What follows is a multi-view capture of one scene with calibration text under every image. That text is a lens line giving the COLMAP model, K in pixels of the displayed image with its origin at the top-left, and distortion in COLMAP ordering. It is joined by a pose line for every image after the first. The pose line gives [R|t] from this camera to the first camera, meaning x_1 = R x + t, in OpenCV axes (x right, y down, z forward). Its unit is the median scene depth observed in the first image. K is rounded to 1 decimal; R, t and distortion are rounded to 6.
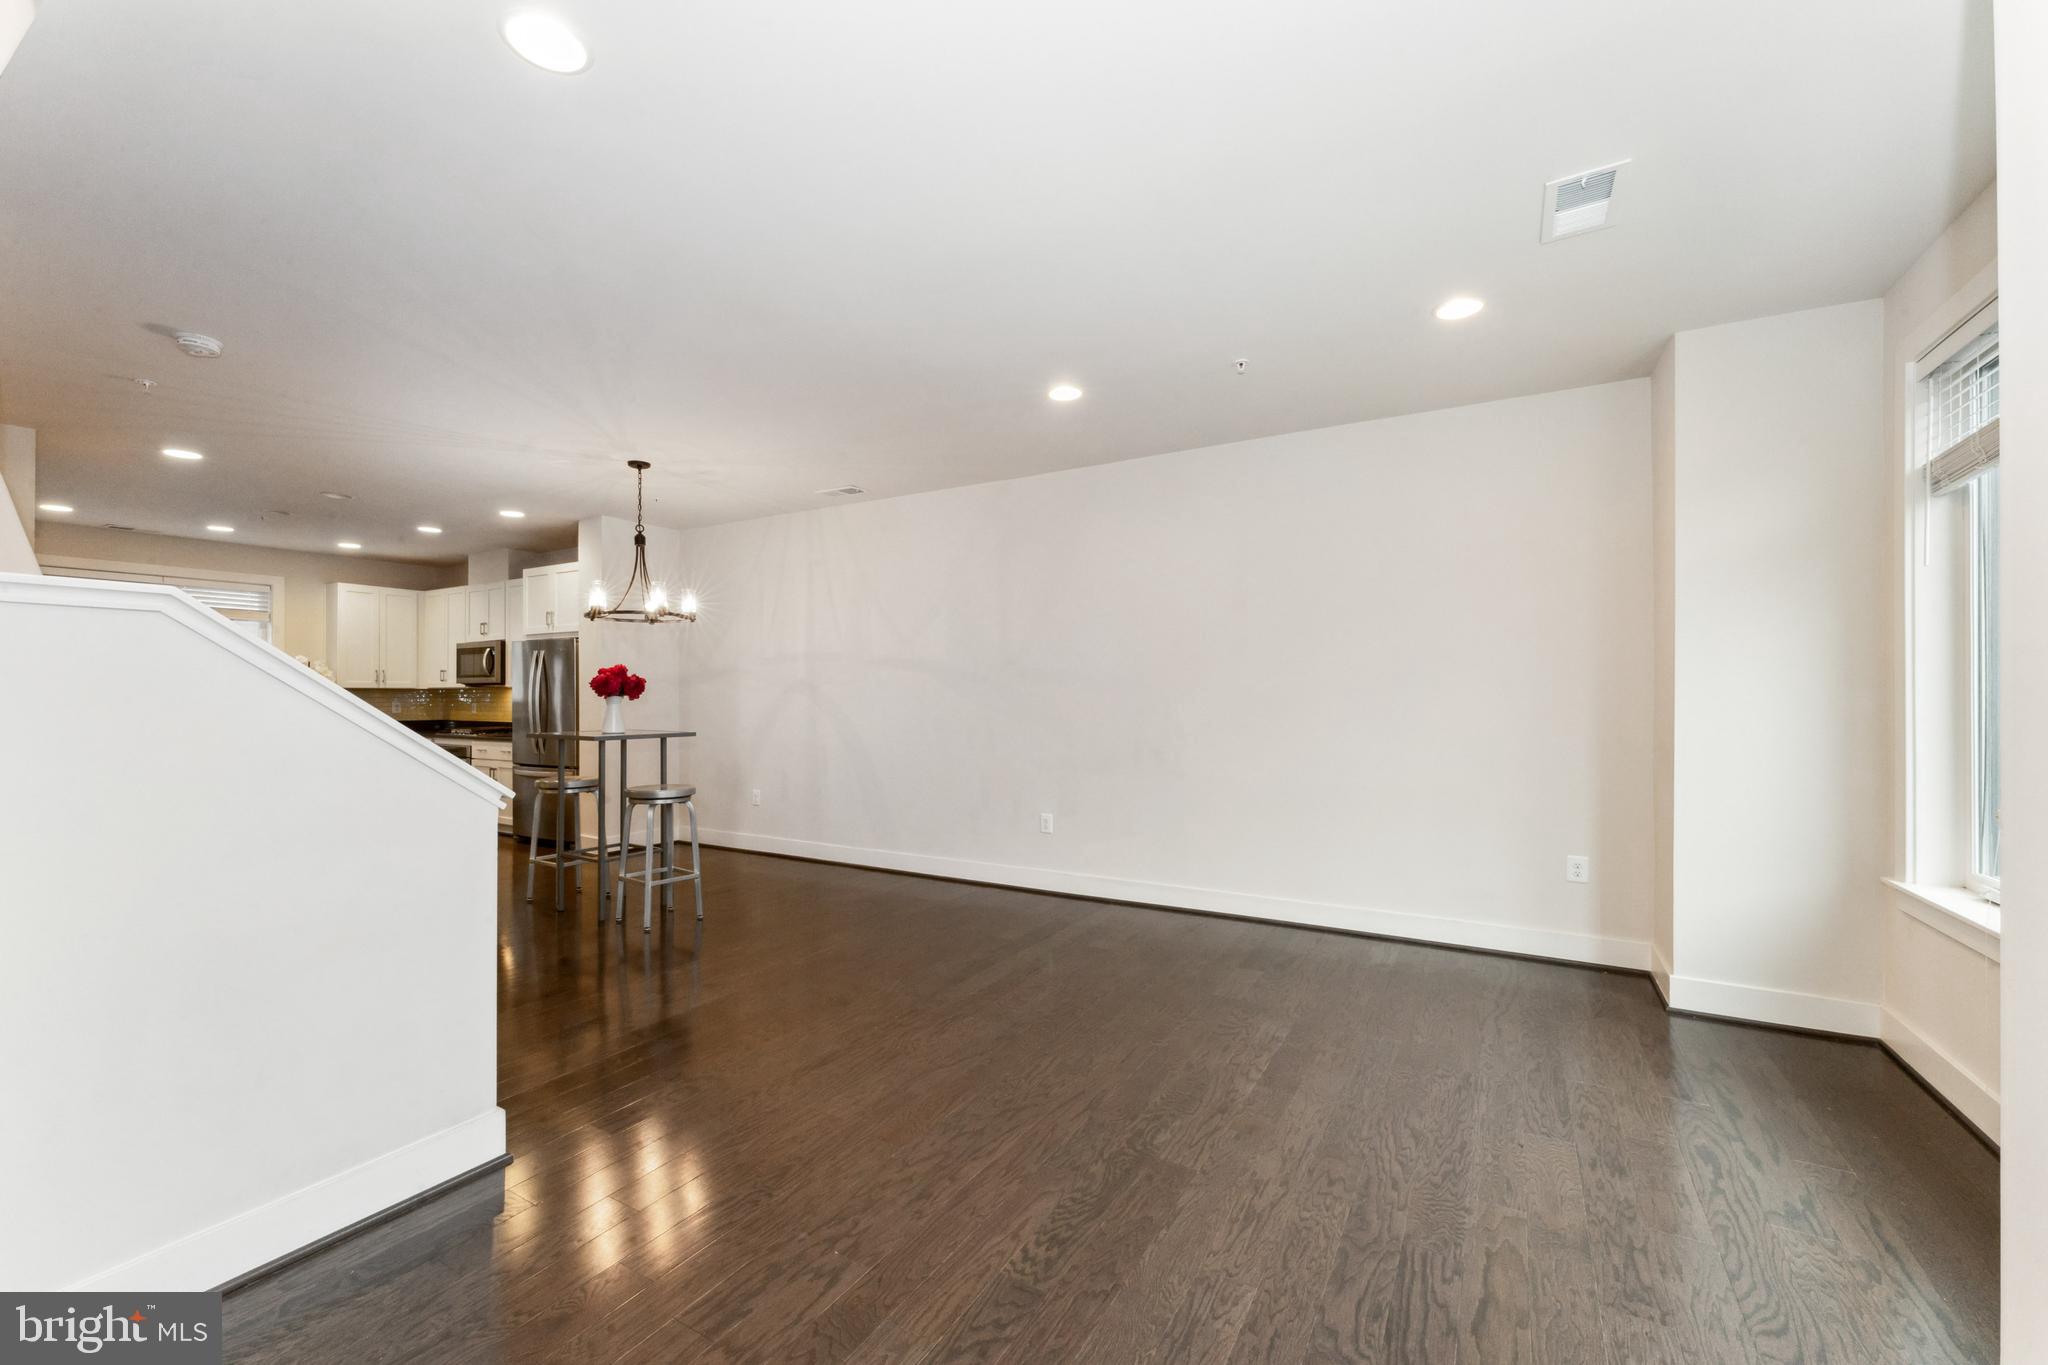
lens RADIAL K [[825.0, 0, 1016.4], [0, 825.0, 689.0], [0, 0, 1]] dist [0.003647, -0.000449]
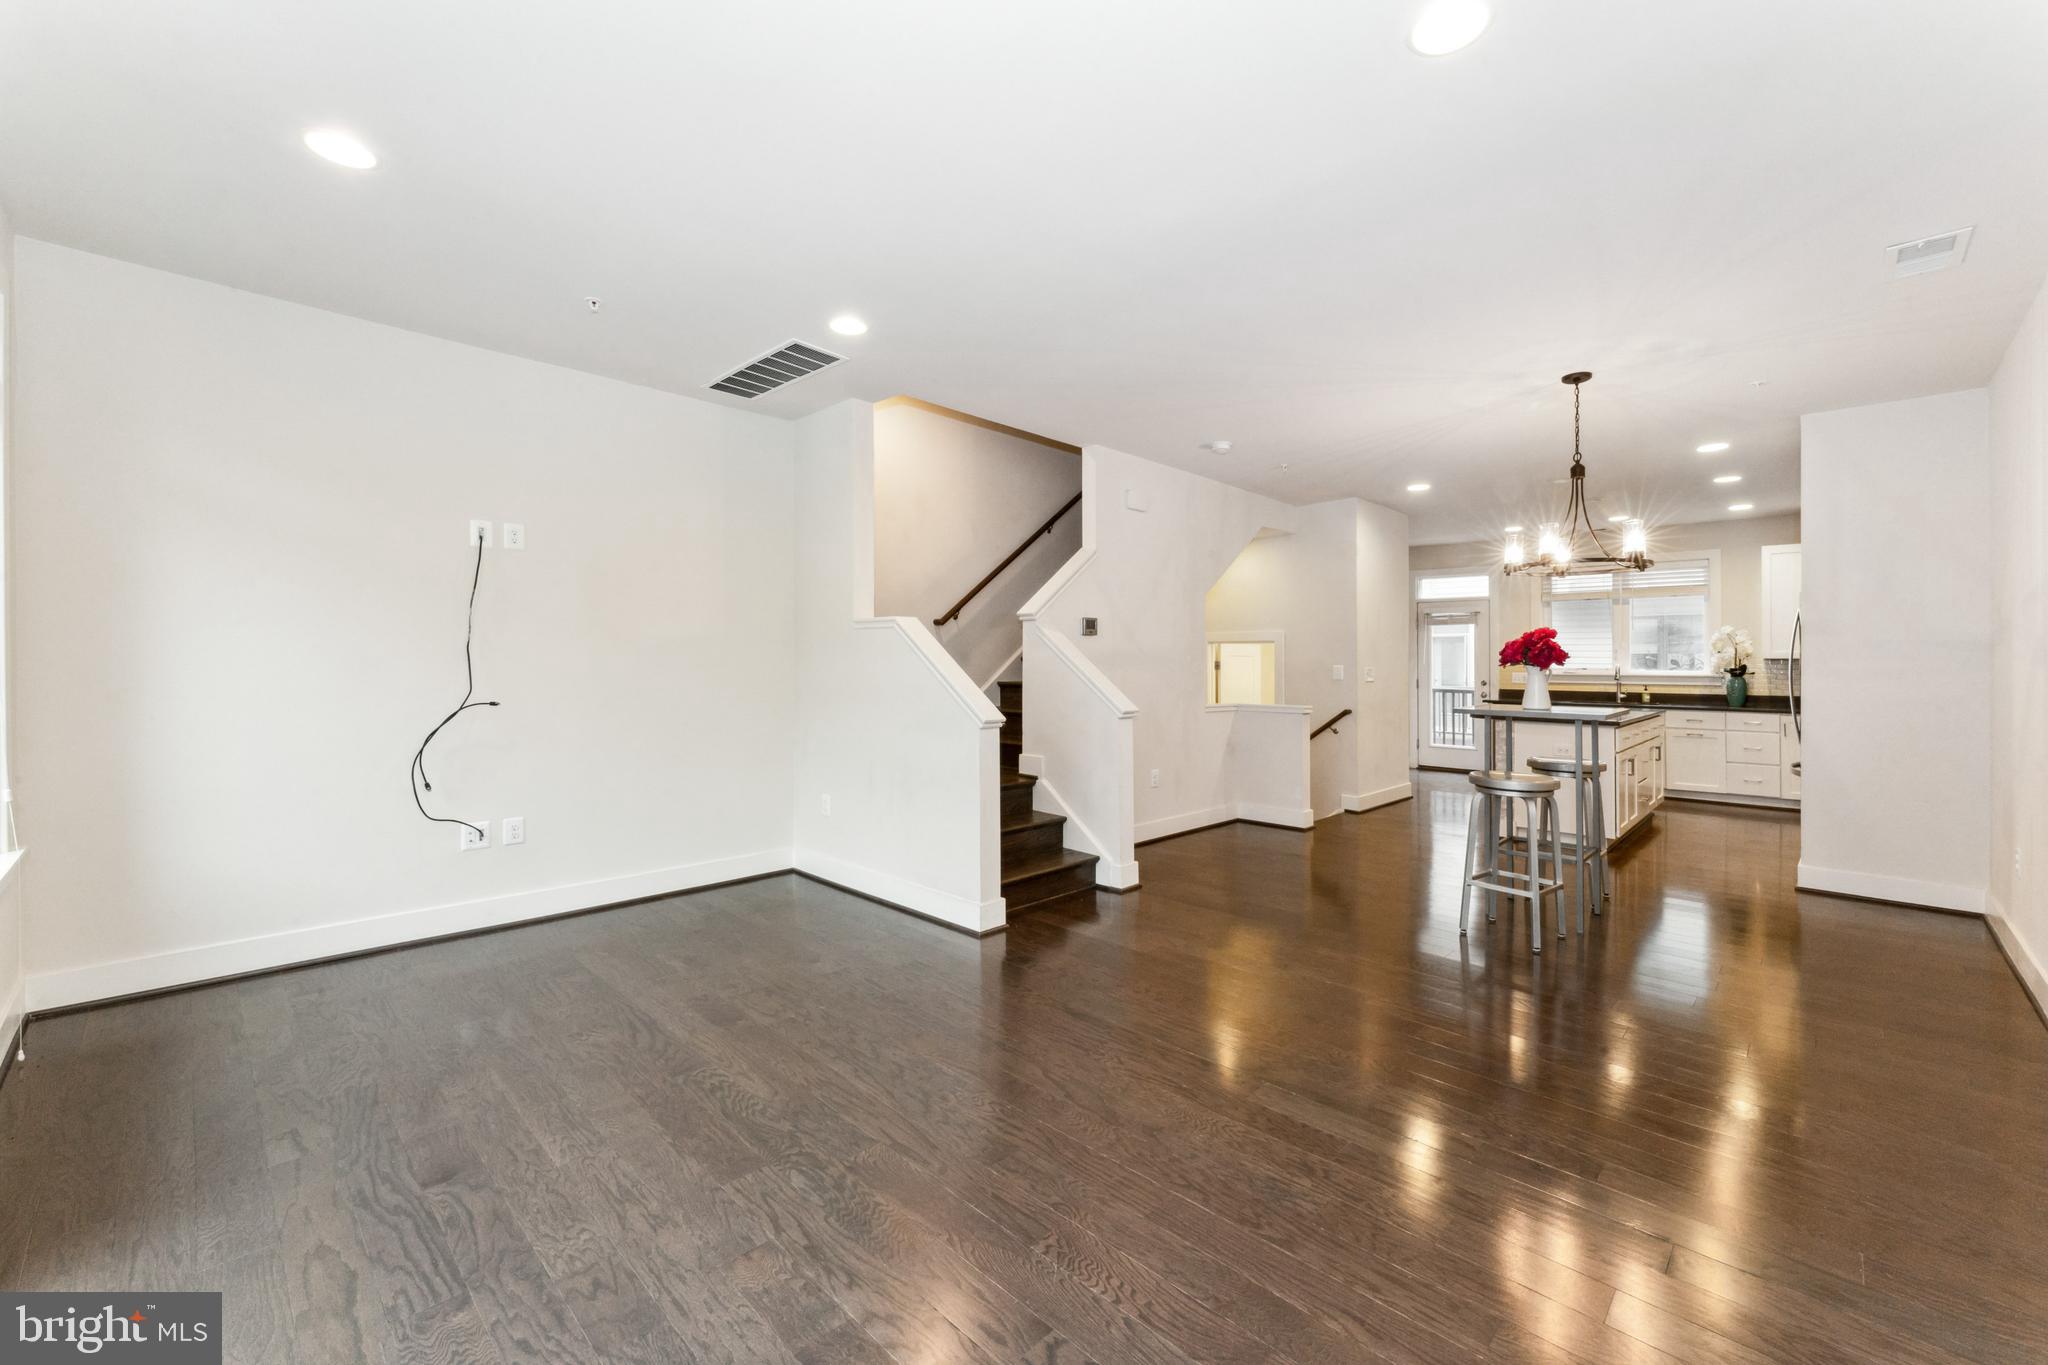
lens RADIAL K [[825.0, 0, 1041.1], [0, 825.0, 657.2], [0, 0, 1]] dist [0.003647, -0.000449]
pose [[-0.228136, -0.007894, -0.973597, 0.877518], [0.000347, 0.999966, -0.008190, 0.013264], [0.973629, -0.002206, -0.228126, 1.328587]]
